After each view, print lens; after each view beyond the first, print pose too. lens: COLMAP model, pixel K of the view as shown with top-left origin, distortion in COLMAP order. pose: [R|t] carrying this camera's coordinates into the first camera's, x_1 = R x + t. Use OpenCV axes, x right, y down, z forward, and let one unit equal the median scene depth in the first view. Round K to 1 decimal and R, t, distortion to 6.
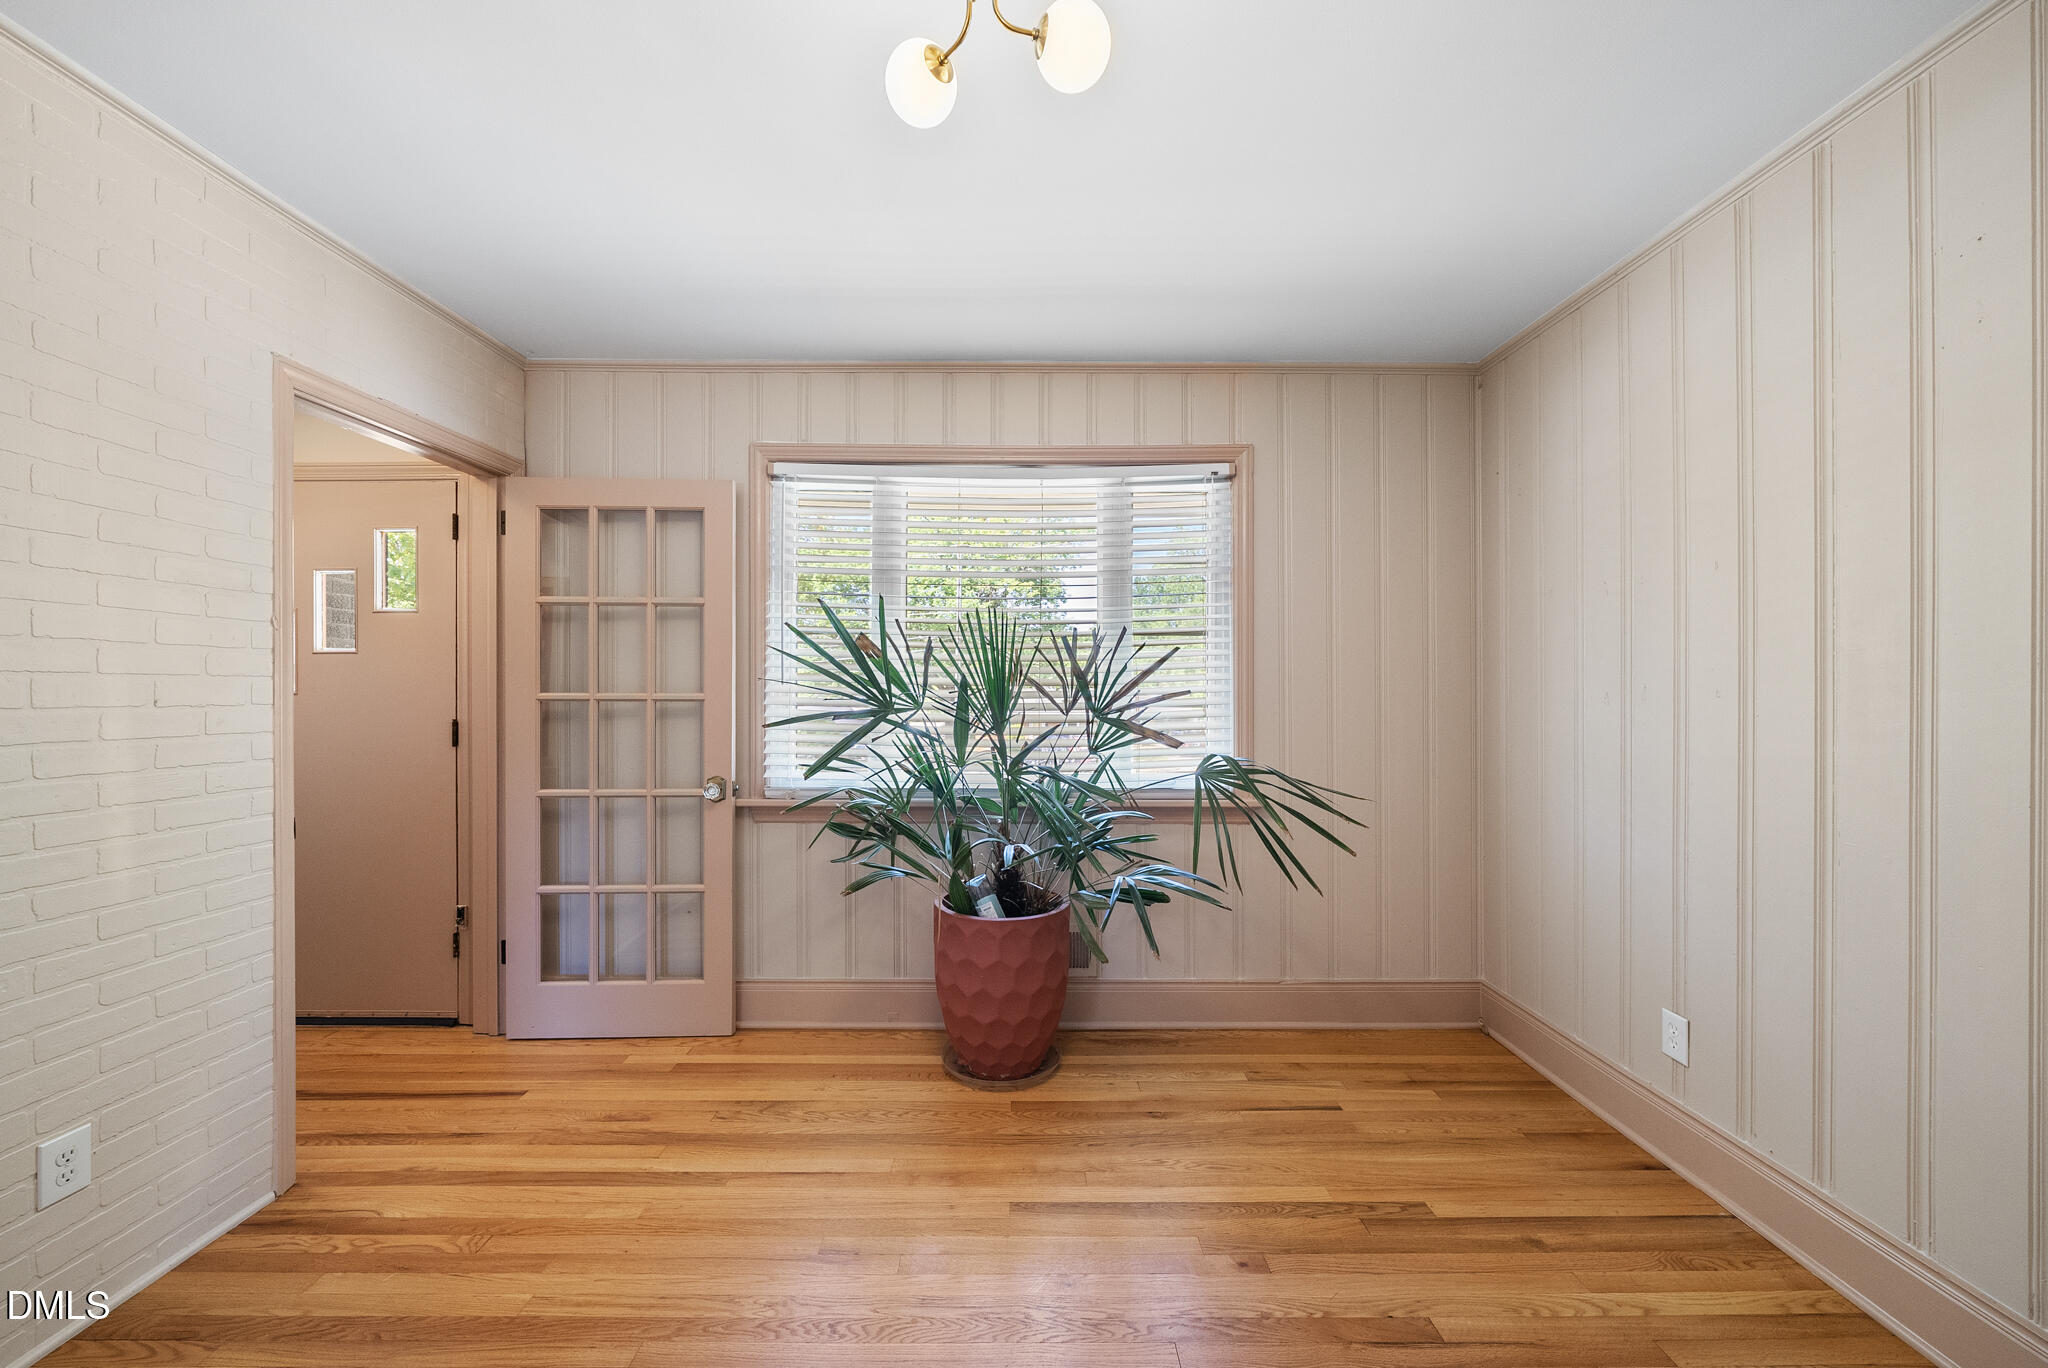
lens RADIAL K [[748.1, 0, 1031.1], [0, 748.1, 688.7], [0, 0, 1]] dist [-0.009039, 0.000700]
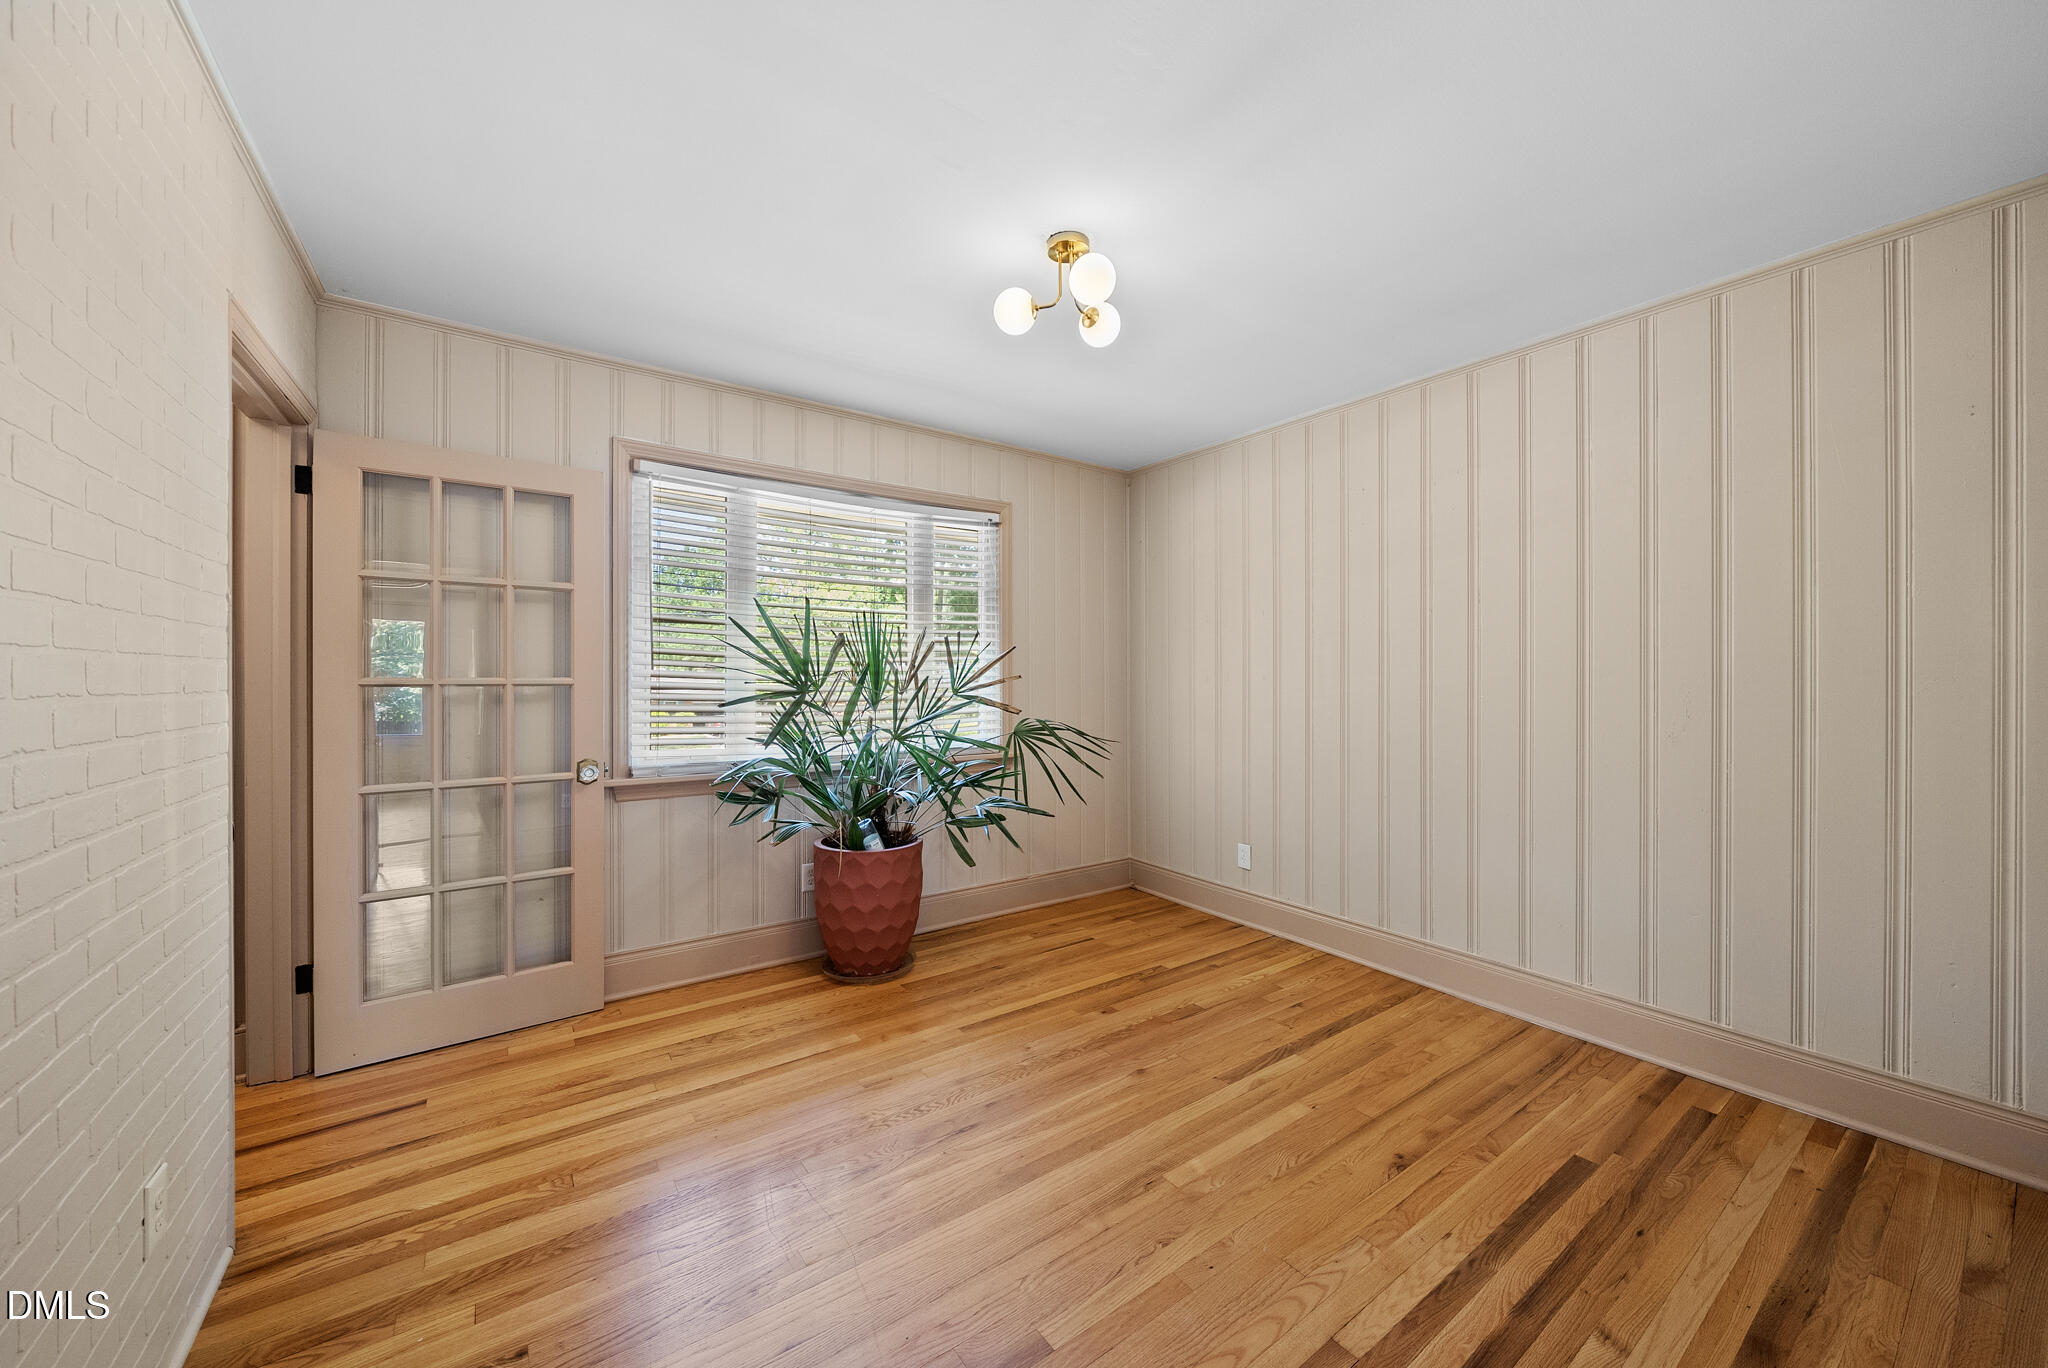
lens RADIAL K [[748.1, 0, 1012.4], [0, 748.1, 676.6], [0, 0, 1]] dist [-0.009039, 0.000700]
pose [[0.819565, 0.000147, 0.572986, -0.580442], [-0.001882, 0.999995, 0.002434, 0.000400], [-0.572983, -0.003073, 0.819561, -0.188225]]
